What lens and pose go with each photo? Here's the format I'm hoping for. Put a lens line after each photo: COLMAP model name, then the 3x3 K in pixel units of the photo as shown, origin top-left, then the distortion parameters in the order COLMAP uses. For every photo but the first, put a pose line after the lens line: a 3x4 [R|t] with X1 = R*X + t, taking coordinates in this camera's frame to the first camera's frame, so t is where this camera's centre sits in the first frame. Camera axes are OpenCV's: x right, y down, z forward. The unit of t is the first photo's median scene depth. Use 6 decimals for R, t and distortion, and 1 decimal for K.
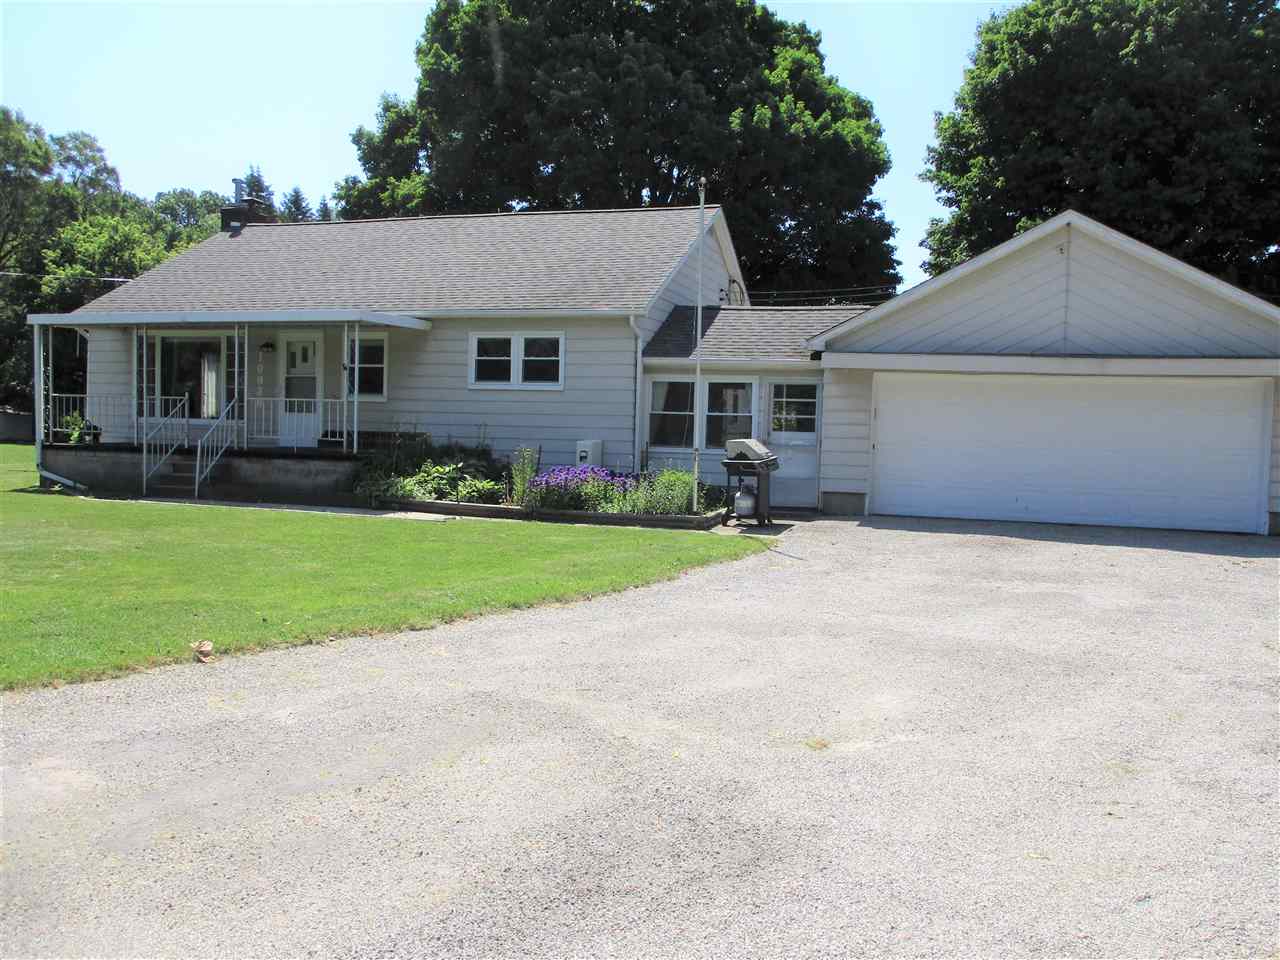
lens RADIAL K [[1235.4, 0, 640.0], [0, 1235.4, 480.0], [0, 0, 1]] dist [-0.058368, -0.001152]
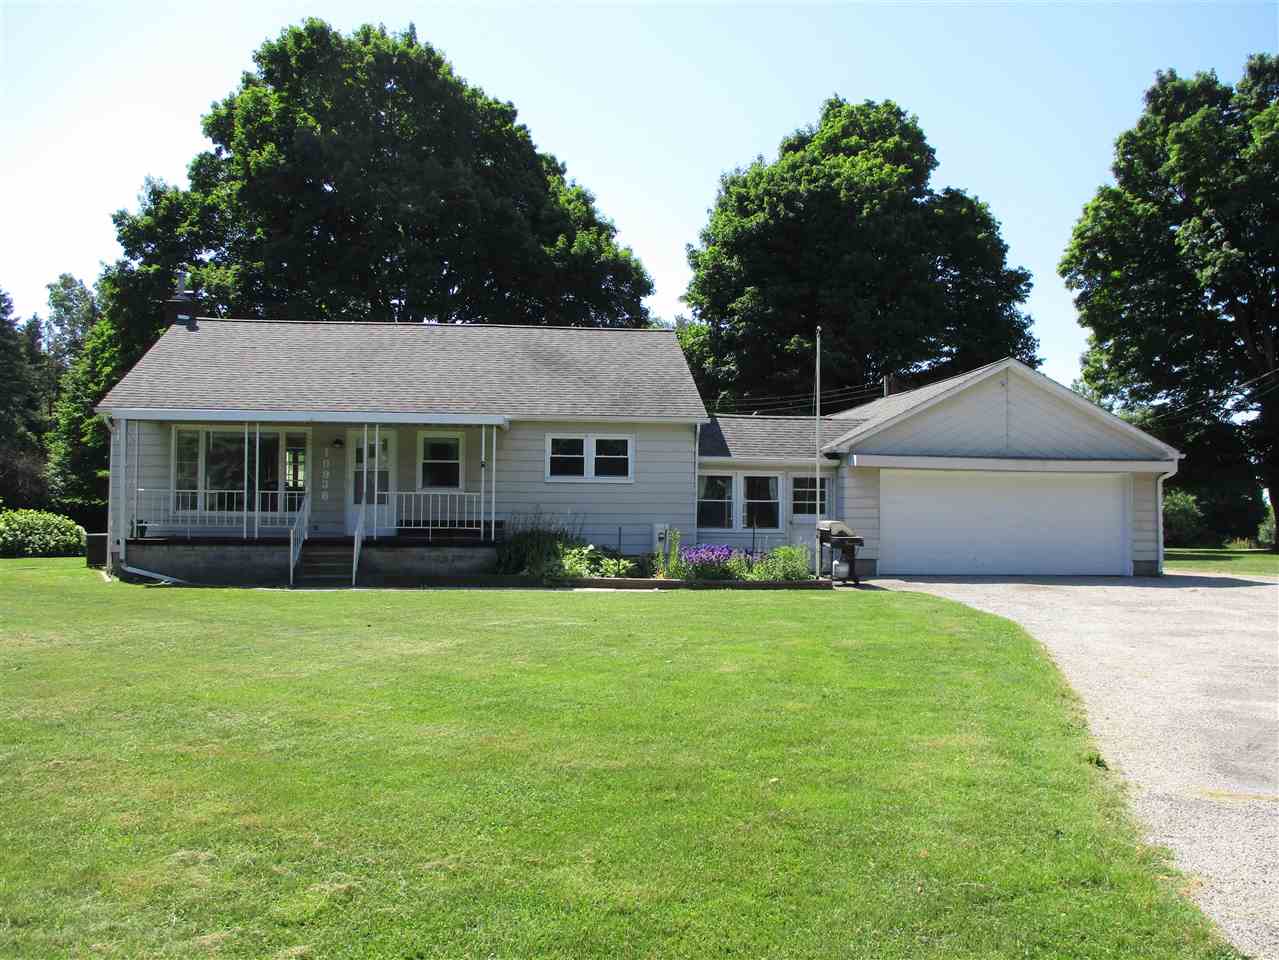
lens RADIAL K [[1234.4, 0, 639.5], [0, 1234.4, 480.0], [0, 0, 1]] dist [-0.058368, -0.001152]
pose [[0.891445, -0.007093, 0.453073, -0.591898], [0.034655, 0.998016, -0.052562, -0.011987], [-0.451802, 0.062557, 0.889922, -0.073312]]
